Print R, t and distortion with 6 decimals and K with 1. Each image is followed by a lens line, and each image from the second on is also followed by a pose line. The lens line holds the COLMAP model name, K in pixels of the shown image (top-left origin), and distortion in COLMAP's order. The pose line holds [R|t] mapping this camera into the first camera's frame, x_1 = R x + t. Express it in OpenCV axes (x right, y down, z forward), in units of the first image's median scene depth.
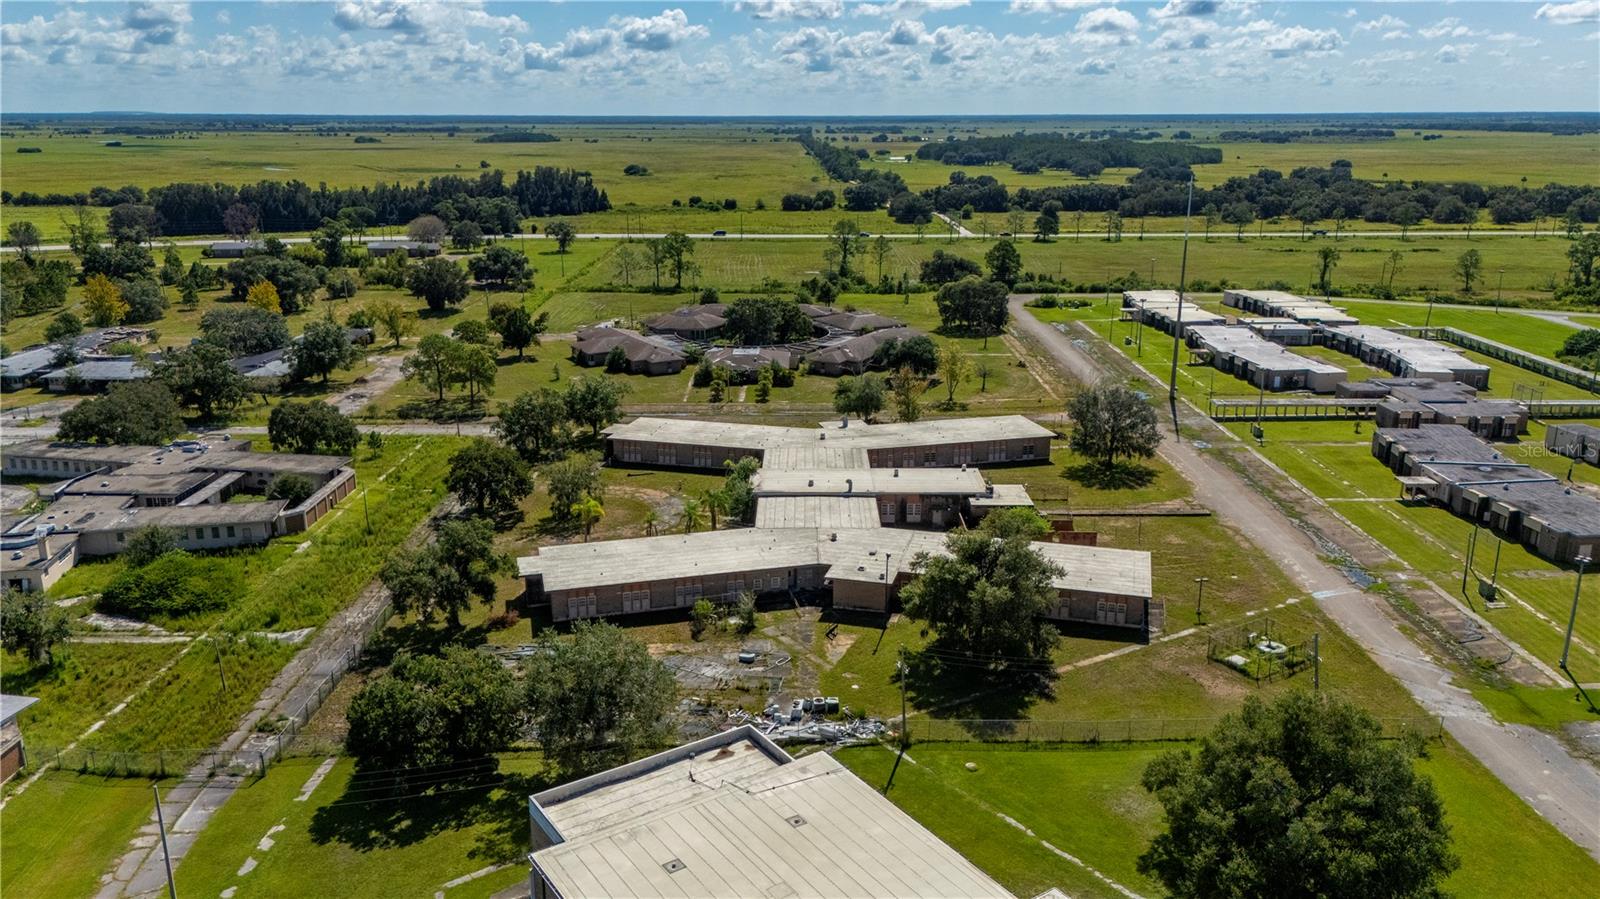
lens RADIAL K [[1189.0, 0, 794.0], [0, 1189.0, 438.7], [0, 0, 1]] dist [0.063611, -0.046943]
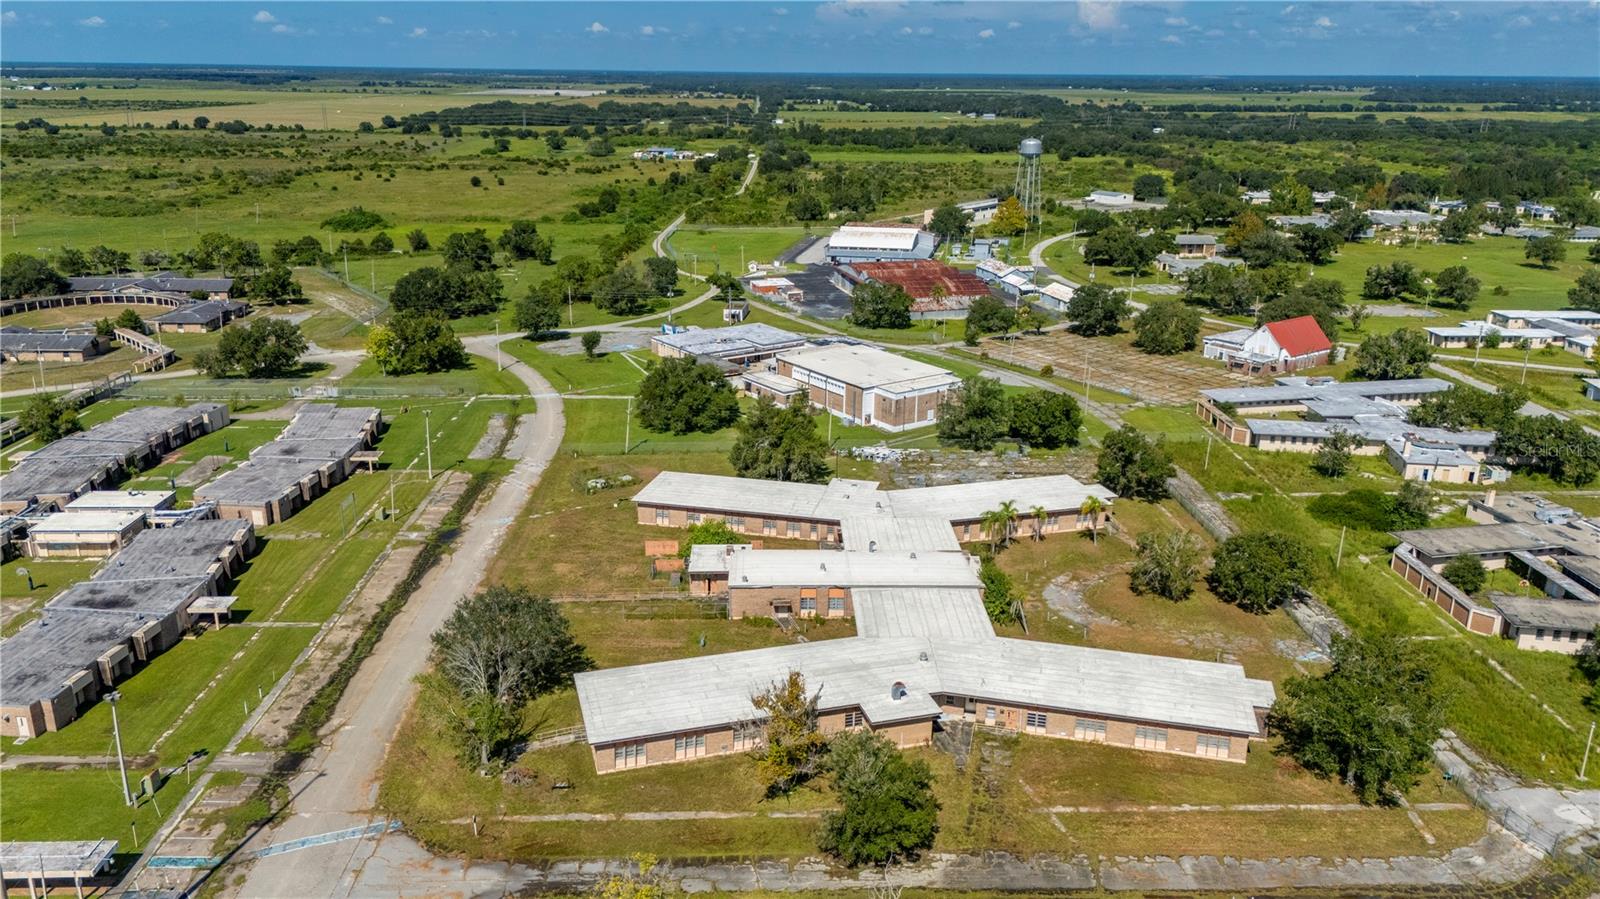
lens RADIAL K [[1189.0, 0, 794.0], [0, 1189.0, 438.7], [0, 0, 1]] dist [0.063611, -0.046943]
pose [[-0.999614, -0.001095, -0.027764, 0.134269], [-0.015884, 0.842388, 0.538638, -0.544391], [0.022798, 0.538871, -0.842080, 1.716632]]
